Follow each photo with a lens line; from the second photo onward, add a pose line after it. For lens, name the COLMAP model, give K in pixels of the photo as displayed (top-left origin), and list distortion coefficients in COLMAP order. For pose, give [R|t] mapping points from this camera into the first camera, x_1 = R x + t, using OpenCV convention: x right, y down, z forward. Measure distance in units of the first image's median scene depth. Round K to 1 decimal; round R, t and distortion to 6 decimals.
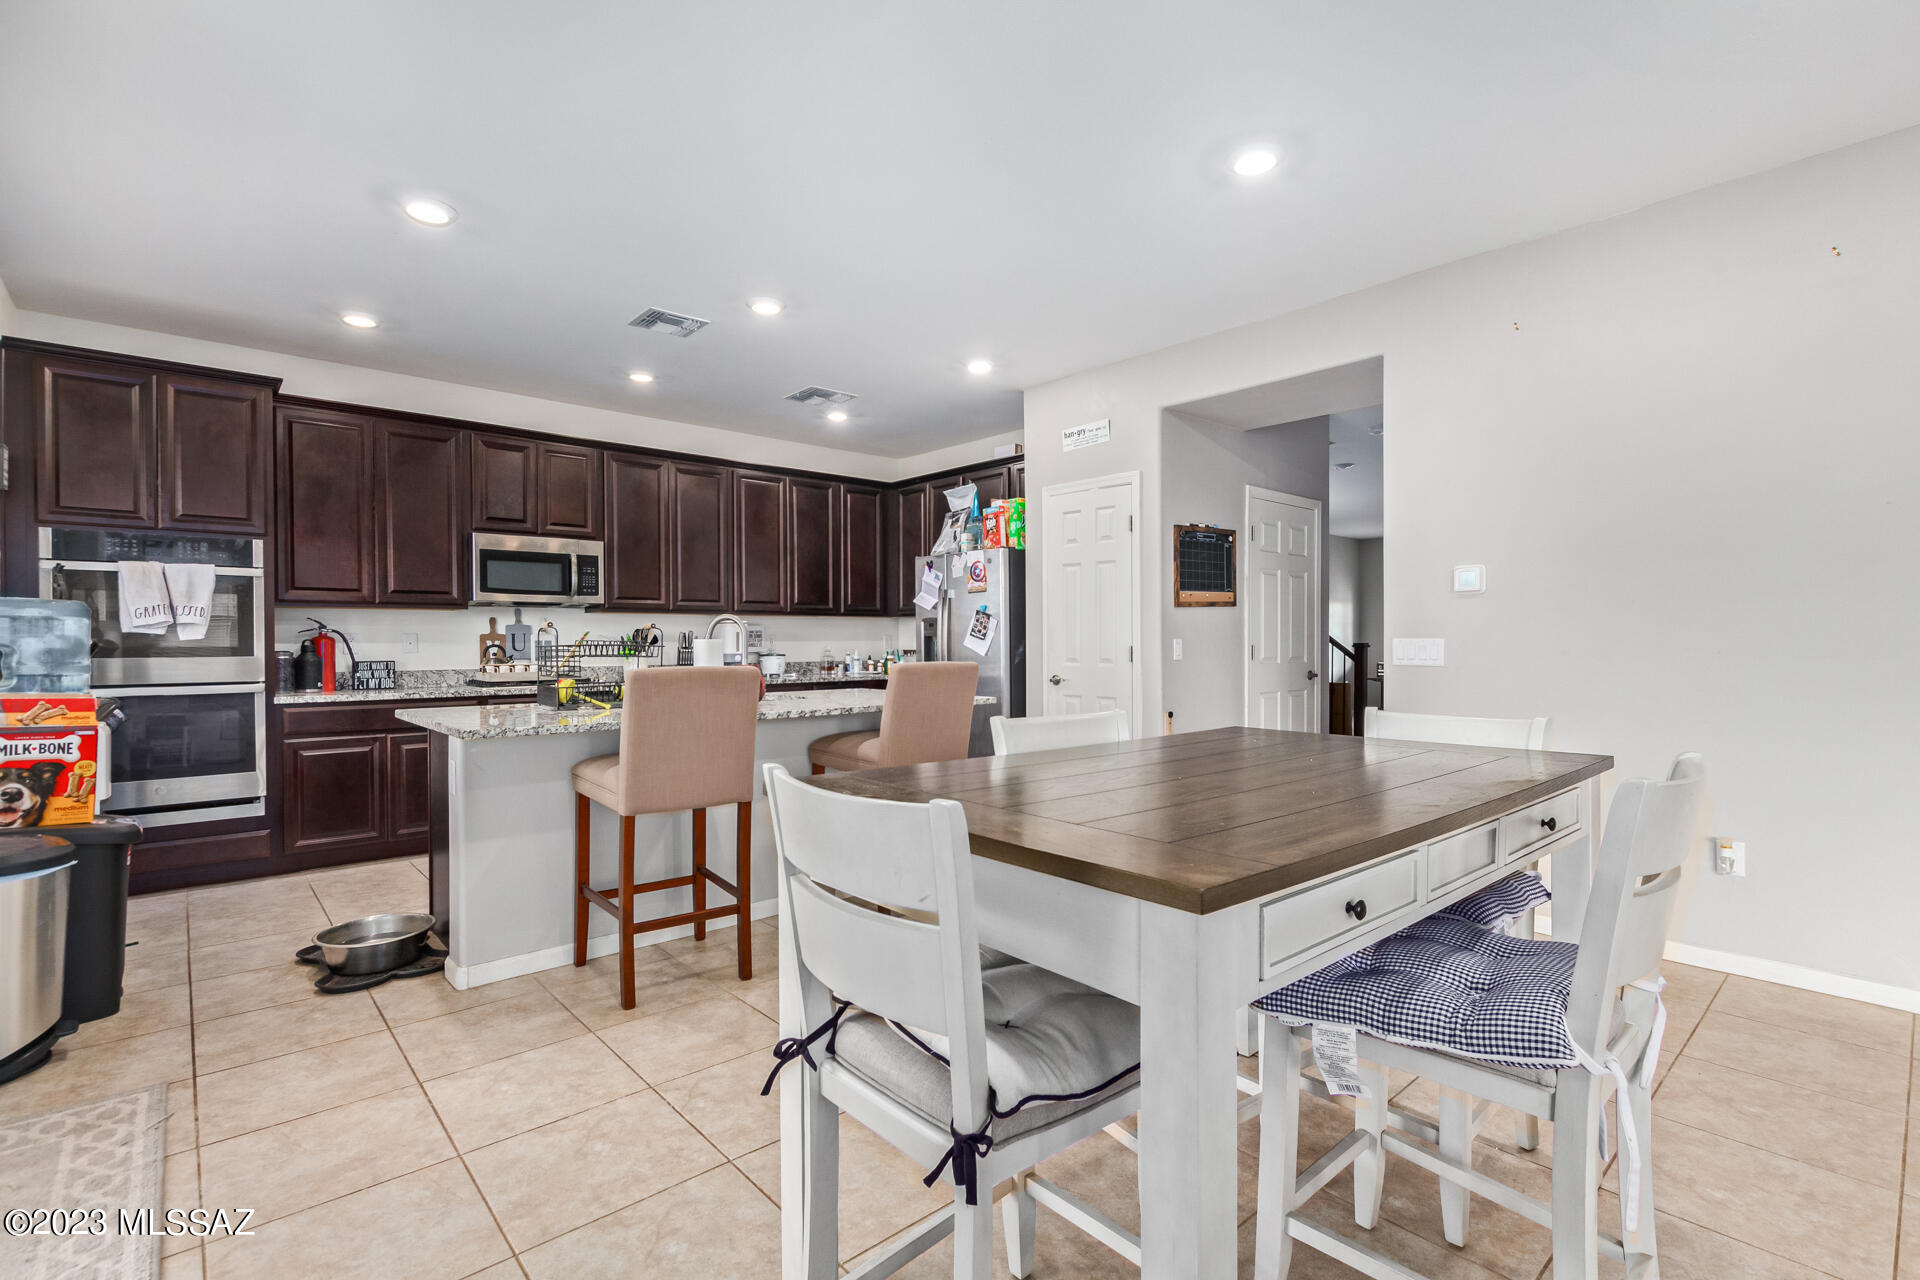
lens RADIAL K [[880.6, 0, 969.5], [0, 880.6, 641.1], [0, 0, 1]] dist [0.002455, -0.000439]
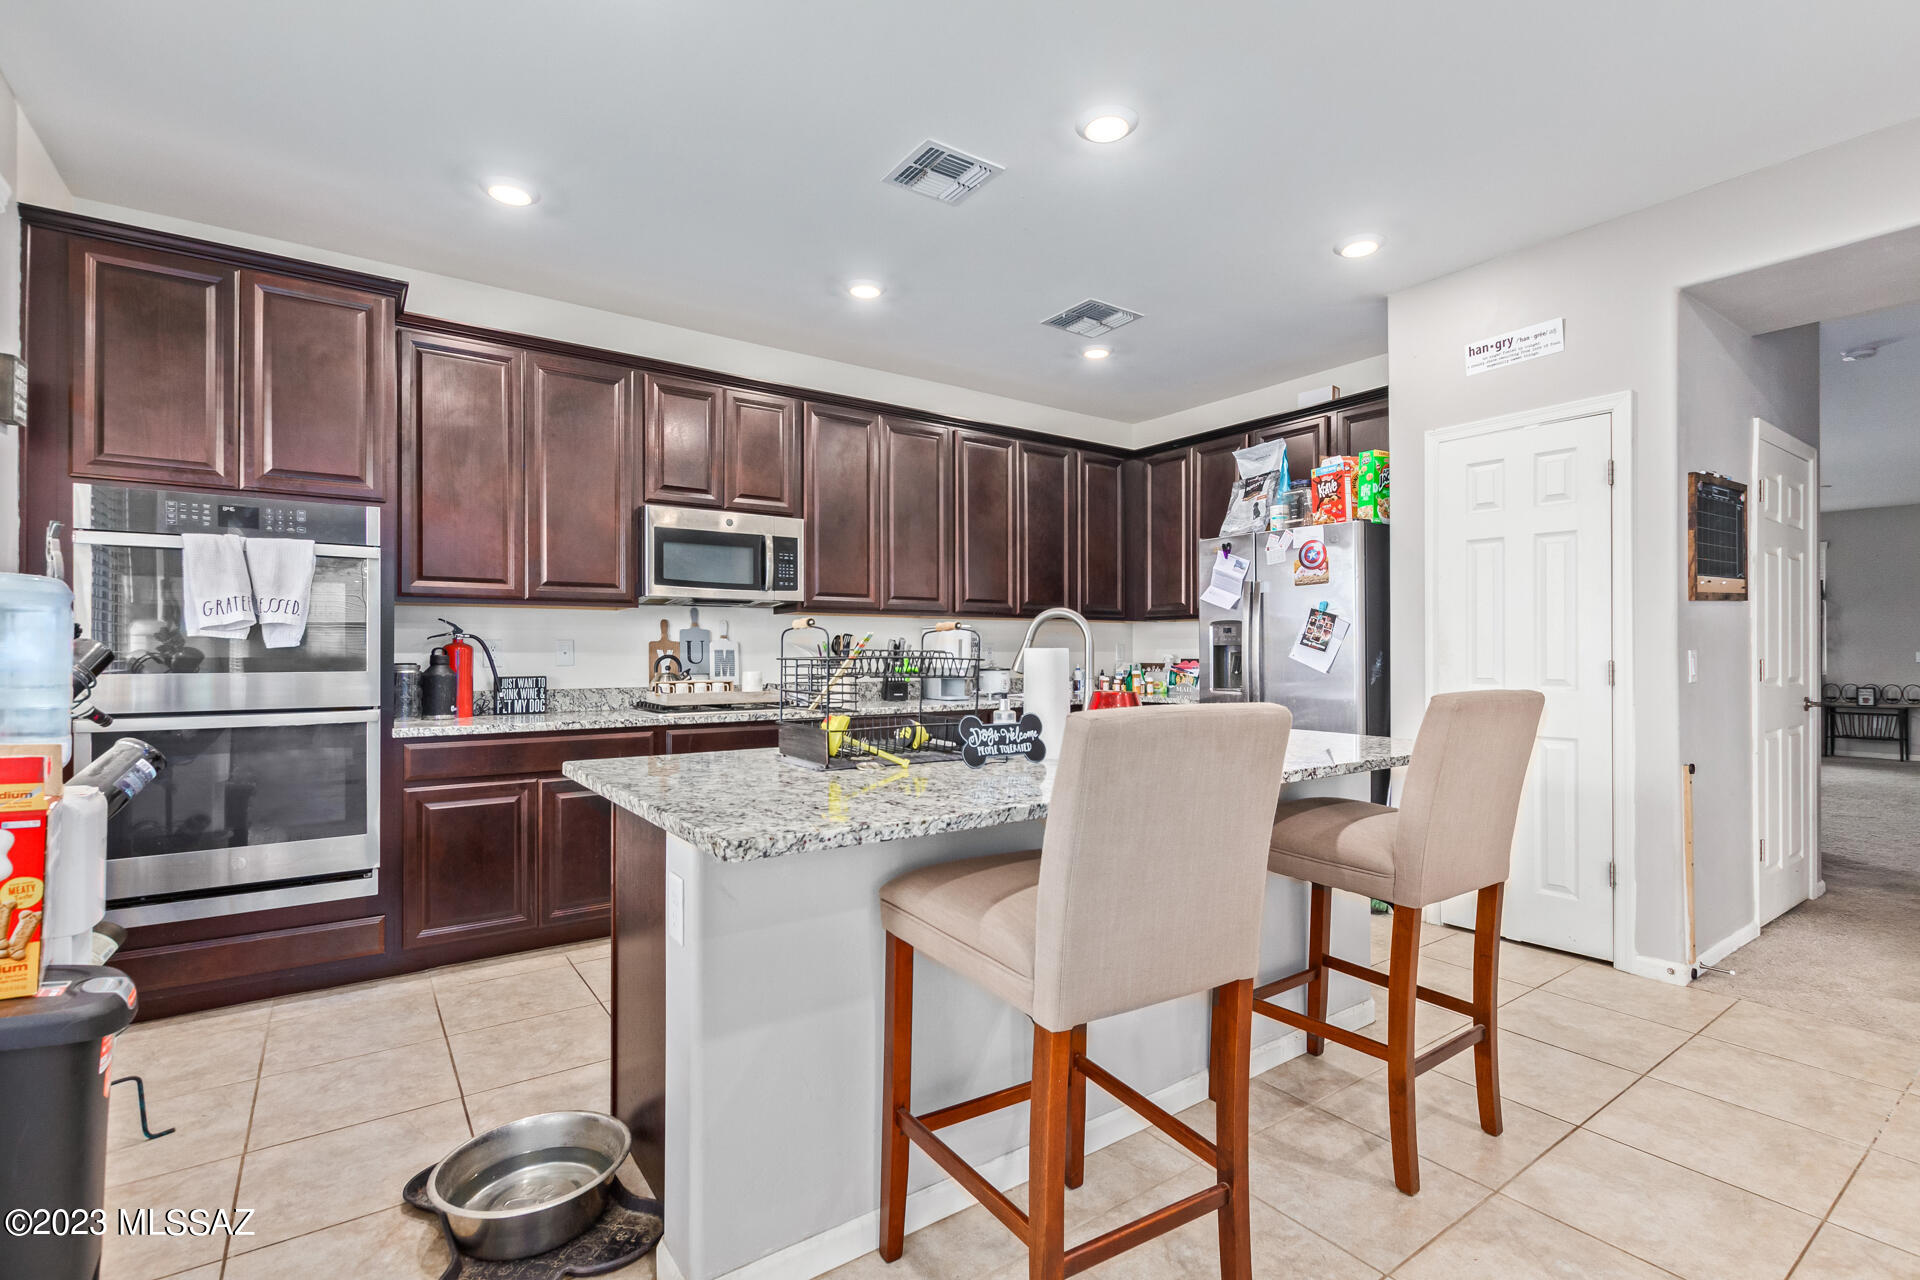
lens RADIAL K [[880.6, 0, 971.3], [0, 880.6, 639.5], [0, 0, 1]] dist [0.002455, -0.000439]
pose [[0.994003, 0.001518, -0.109341, -0.217660], [-0.003013, 0.999904, -0.013506, -0.000060], [0.109310, 0.013755, 0.993913, 0.303196]]
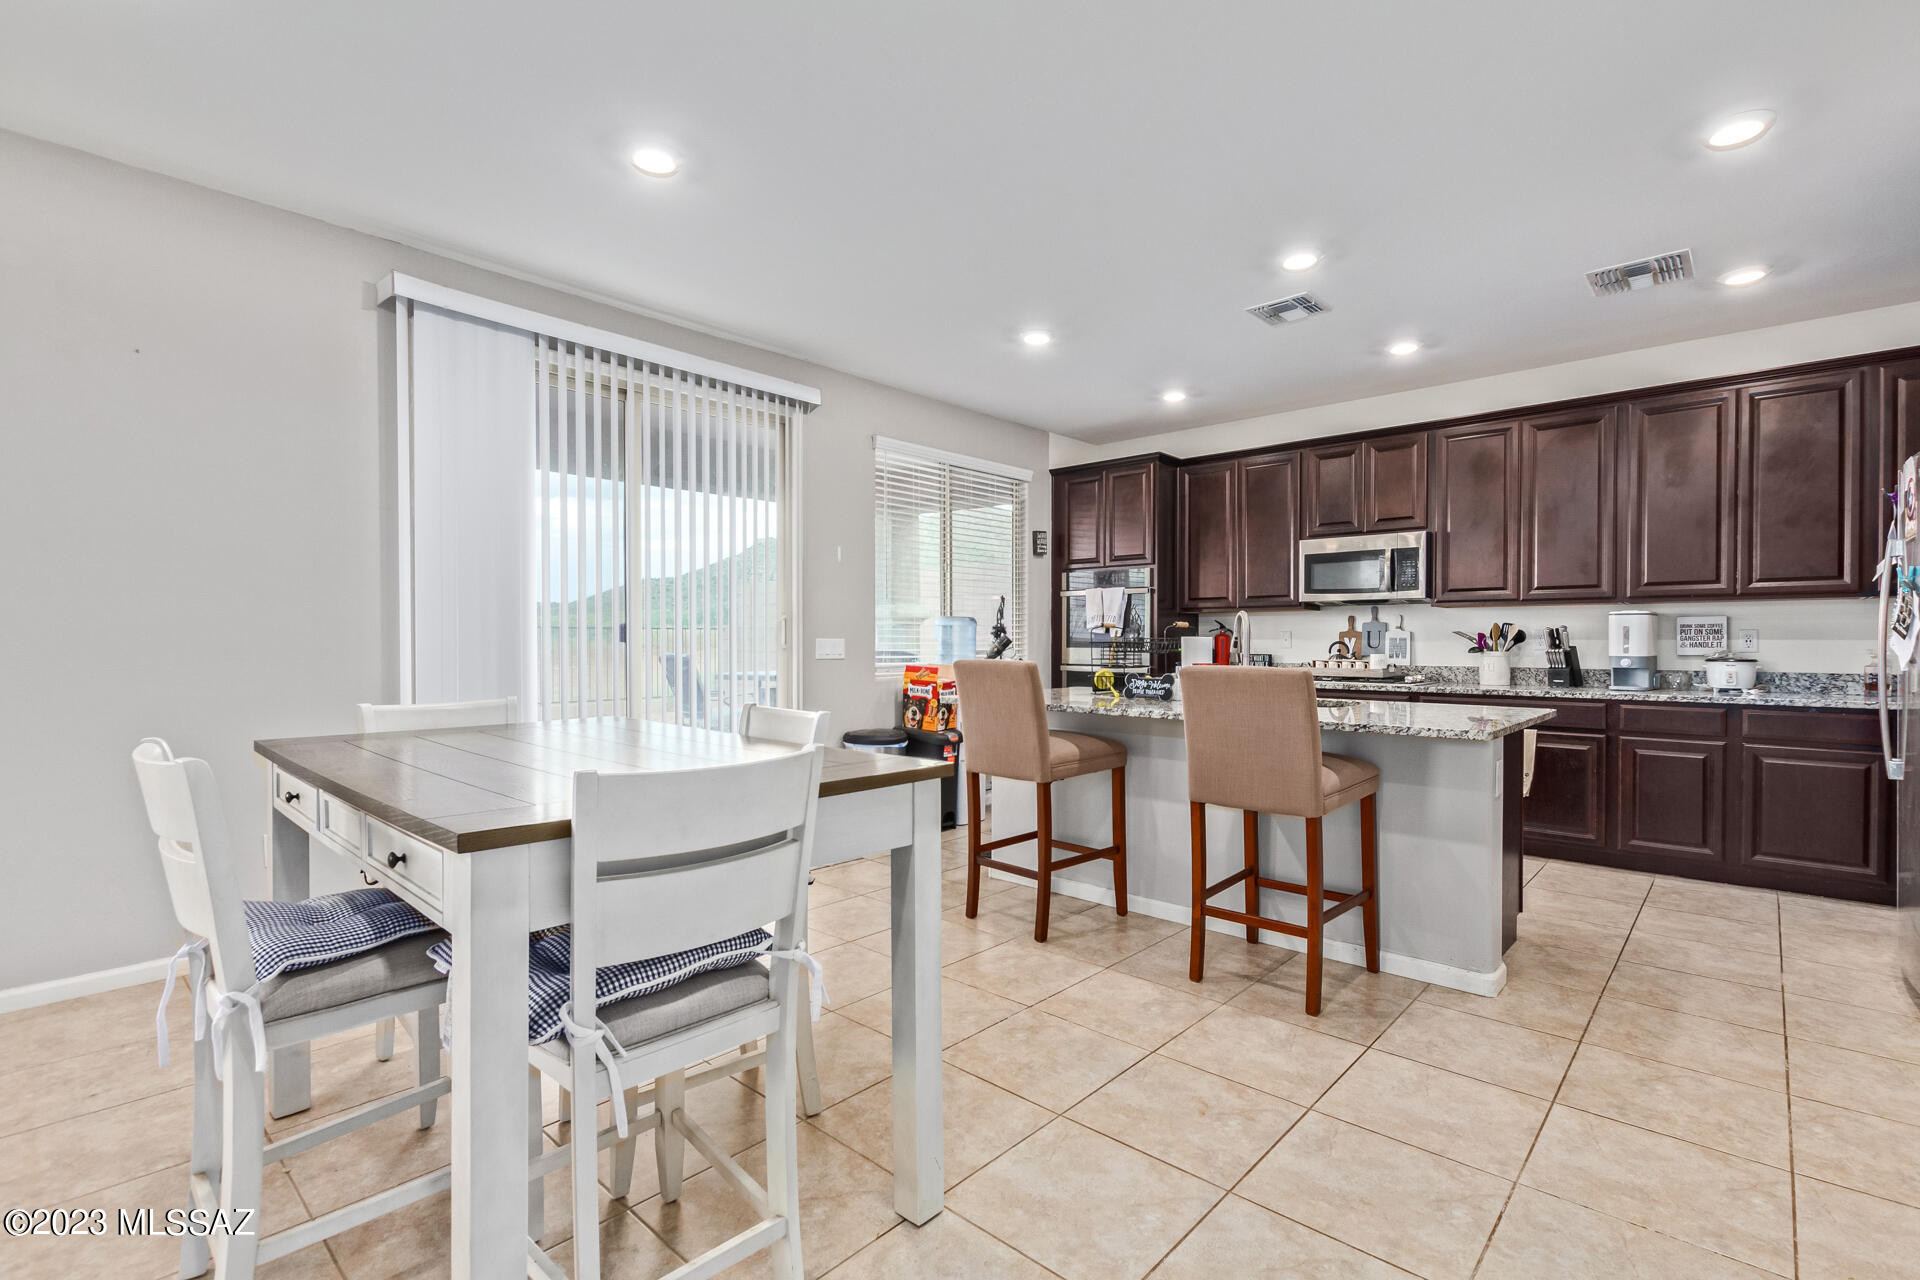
lens RADIAL K [[880.6, 0, 961.3], [0, 880.6, 647.2], [0, 0, 1]] dist [0.002455, -0.000439]
pose [[0.087346, 0.012071, -0.996105, 0.533233], [-0.000738, 0.999927, 0.012053, -0.001972], [0.996178, -0.000318, 0.087348, 0.499985]]
